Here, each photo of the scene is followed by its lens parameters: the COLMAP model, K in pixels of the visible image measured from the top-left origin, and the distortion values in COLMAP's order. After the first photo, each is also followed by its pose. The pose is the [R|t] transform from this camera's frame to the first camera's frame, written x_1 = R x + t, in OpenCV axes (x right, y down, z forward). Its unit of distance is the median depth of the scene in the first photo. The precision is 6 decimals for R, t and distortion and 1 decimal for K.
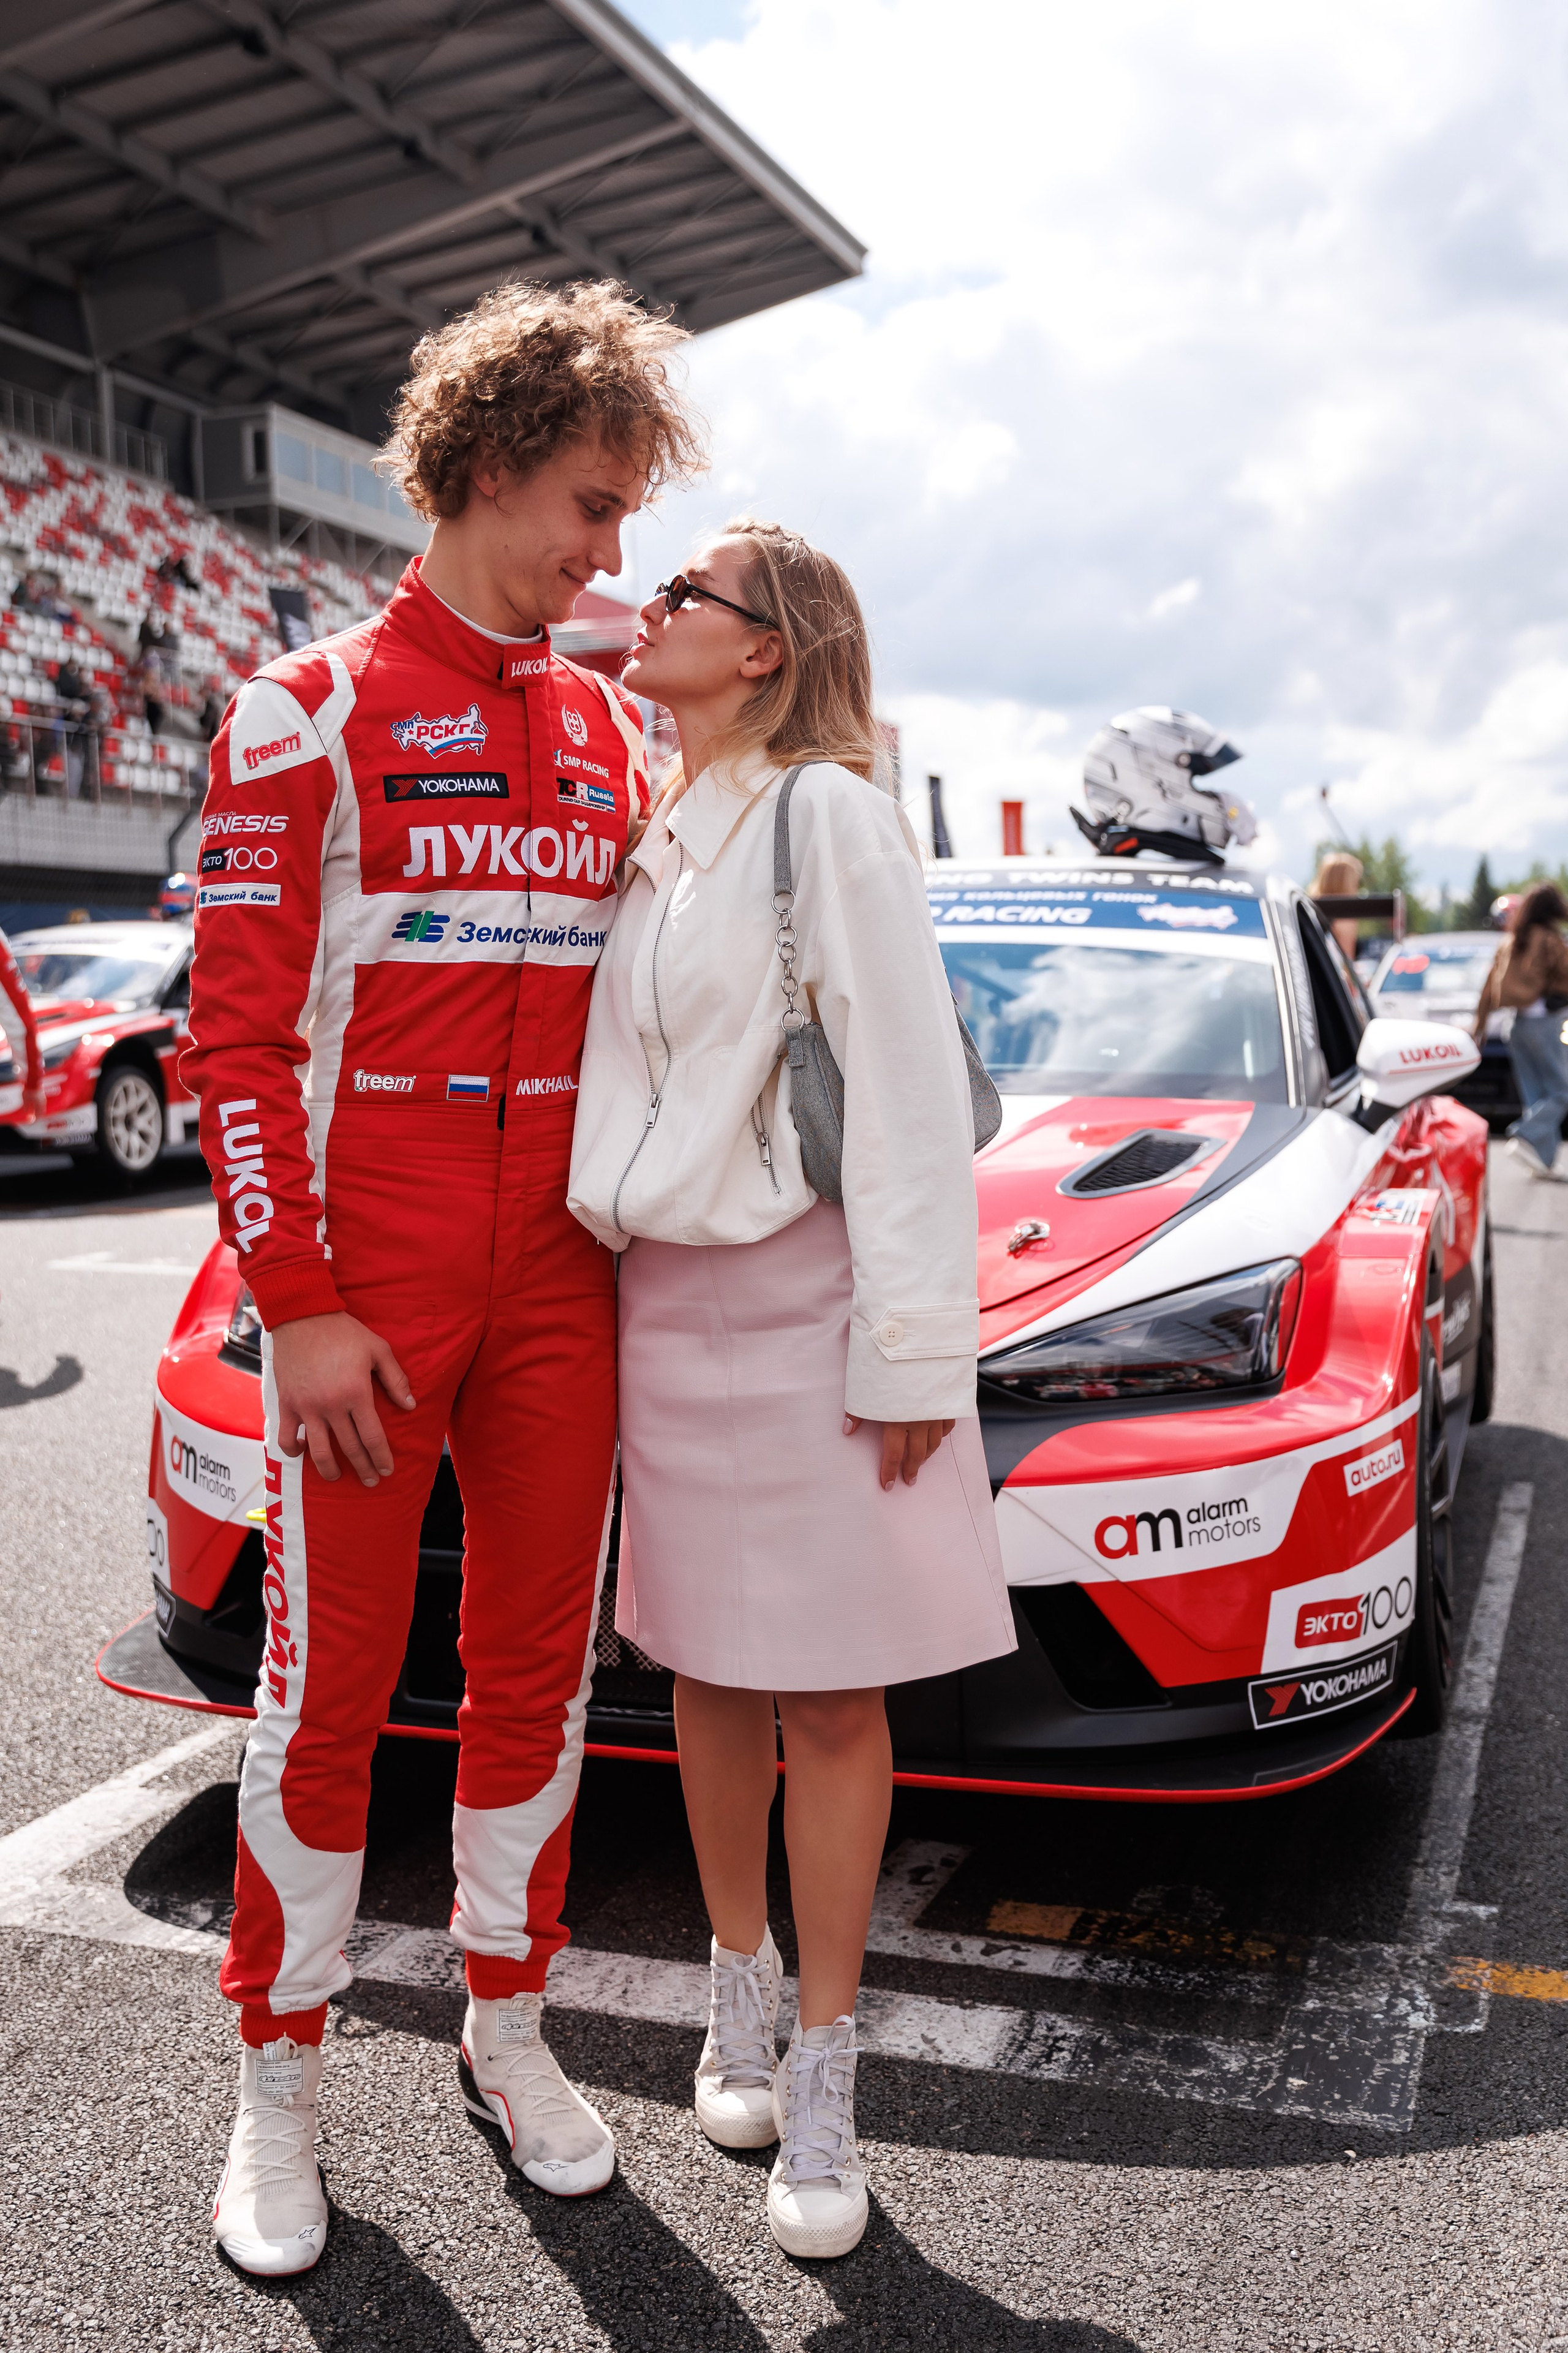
lens RADIAL K [[2489.6, 0, 739.5], [0, 2489.6, 1176.2], [0, 0, 1]] dist [0.032414, 0.000000]
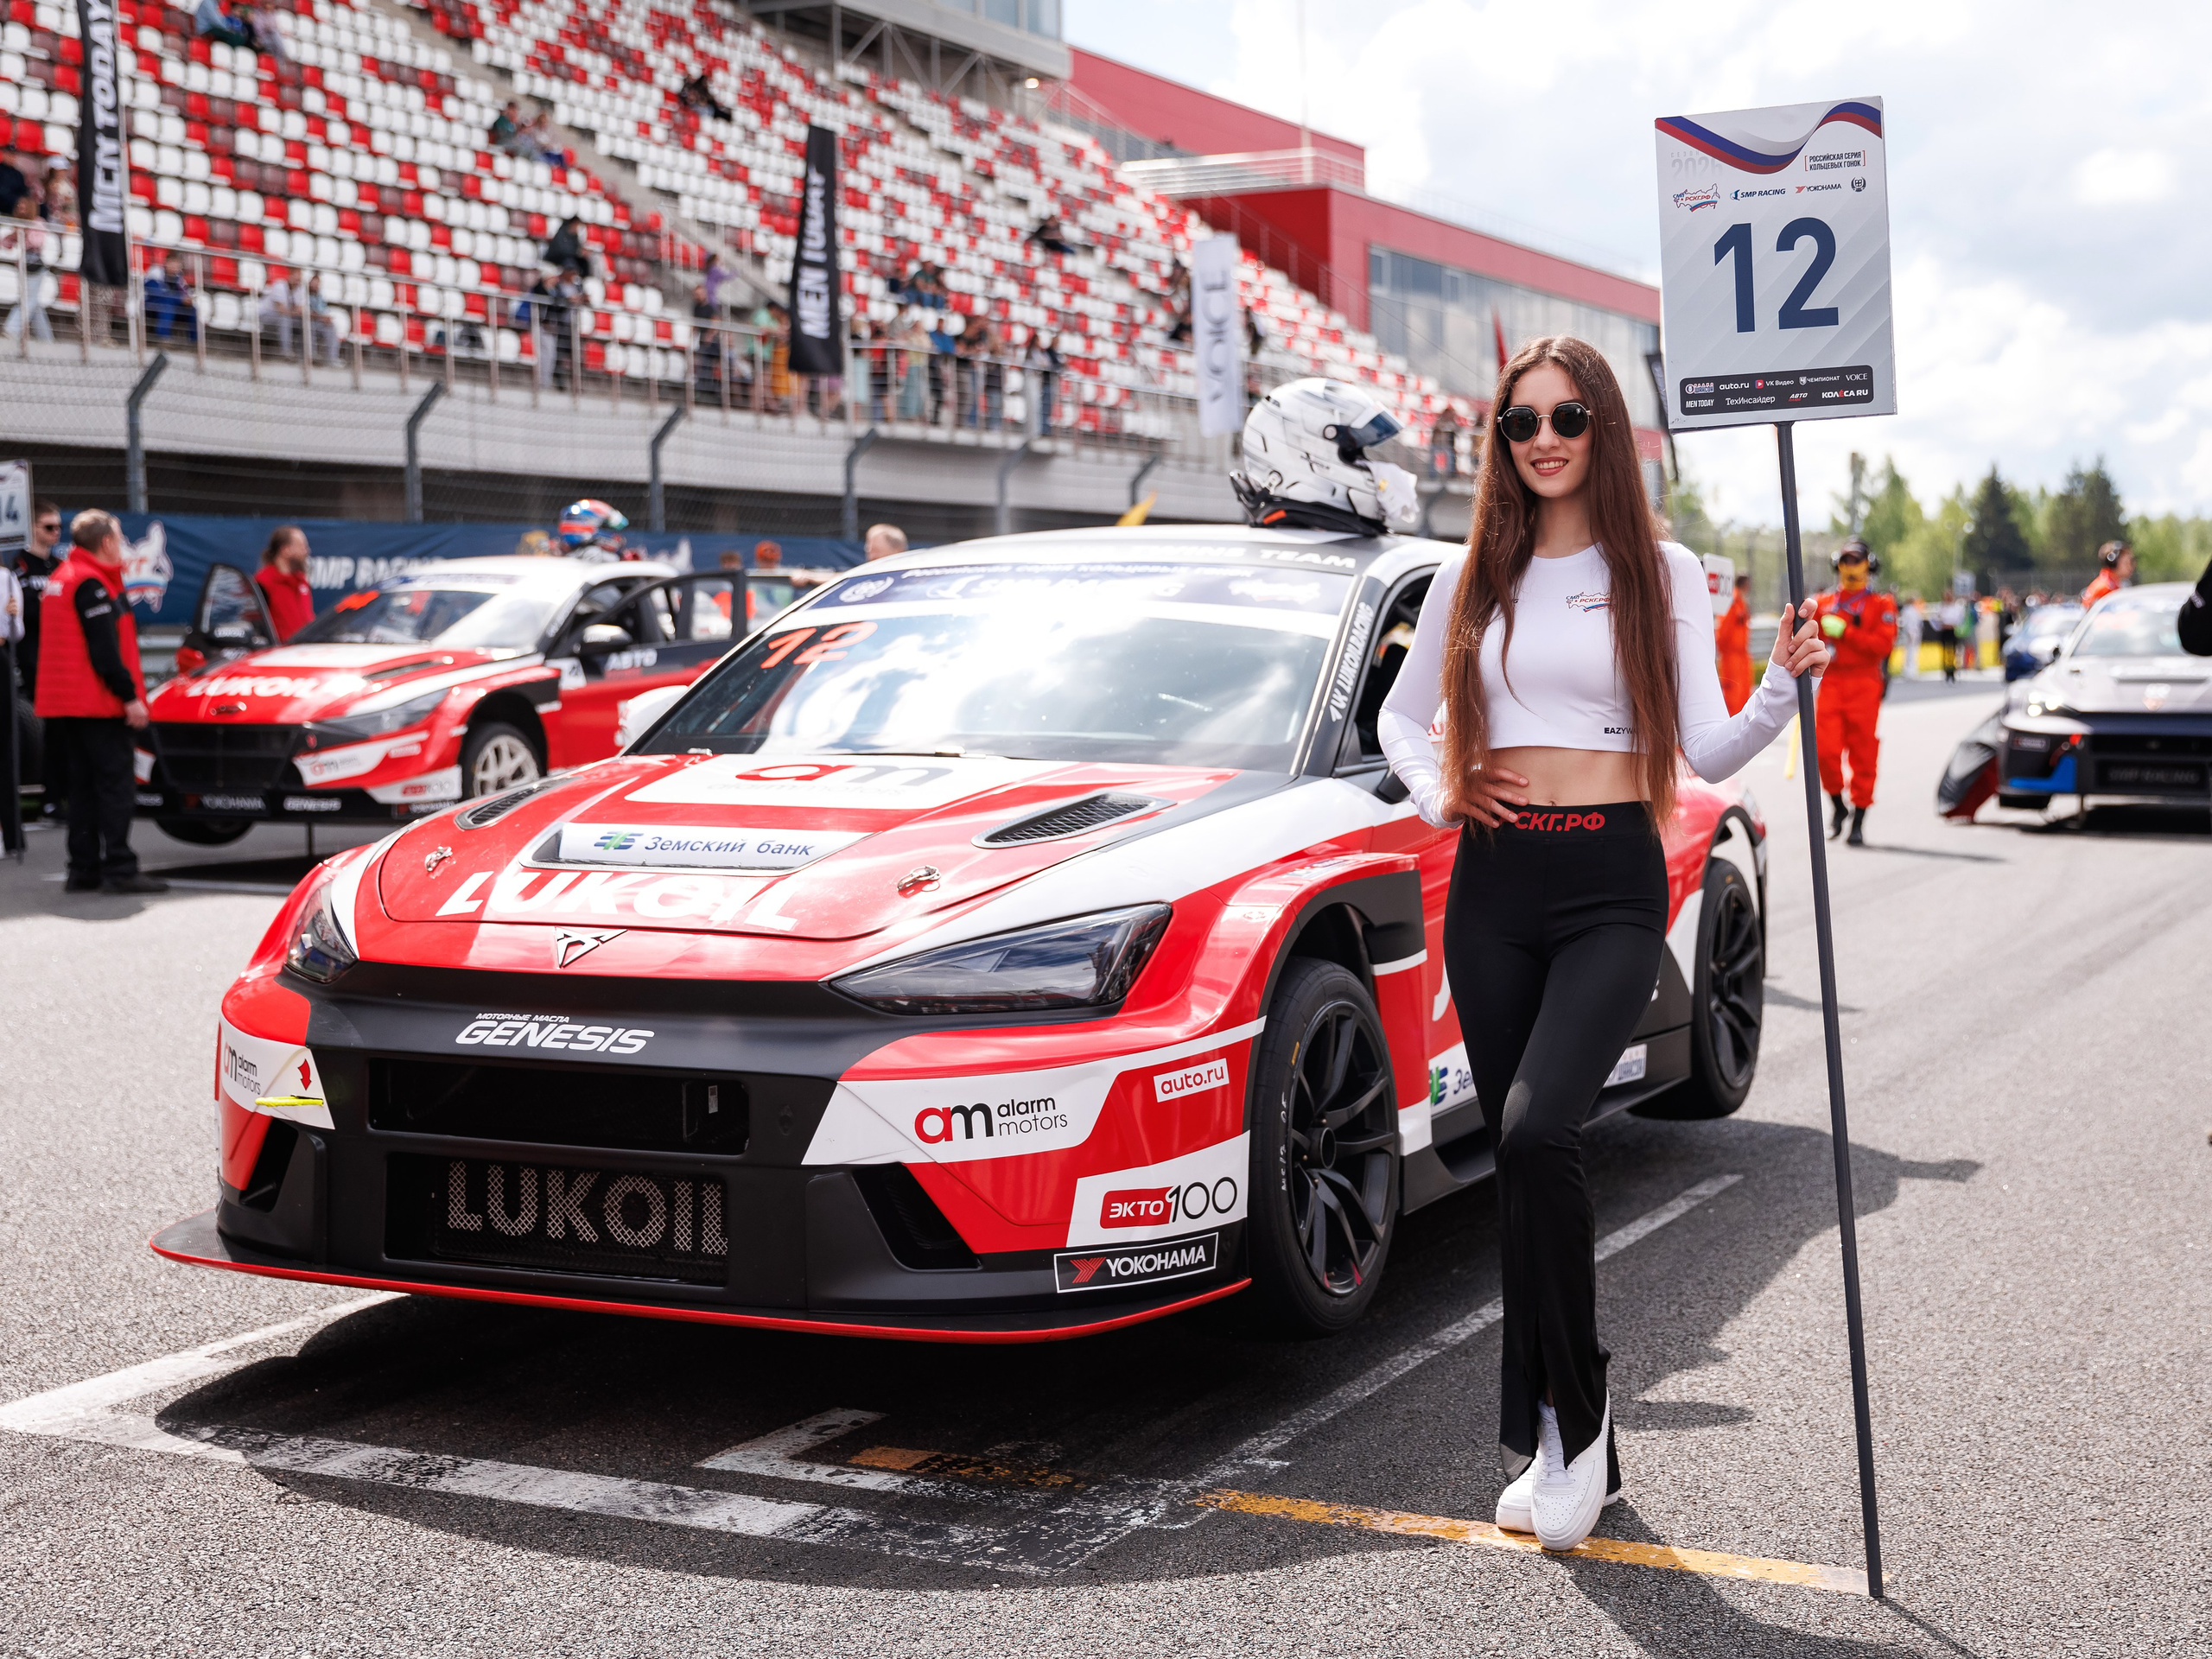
lens RADIAL K [[3404.7, 0, 1227.0], [0, 3404.7, 854.3], [0, 0, 1]] dist [0.012072, 0.000000]
pose [[0.996174, 0.018329, -0.085447, 0.364090], [-0.019140, 0.999779, -0.008676, 0.022395], [0.085269, 0.010278, 0.996305, -0.523276]]
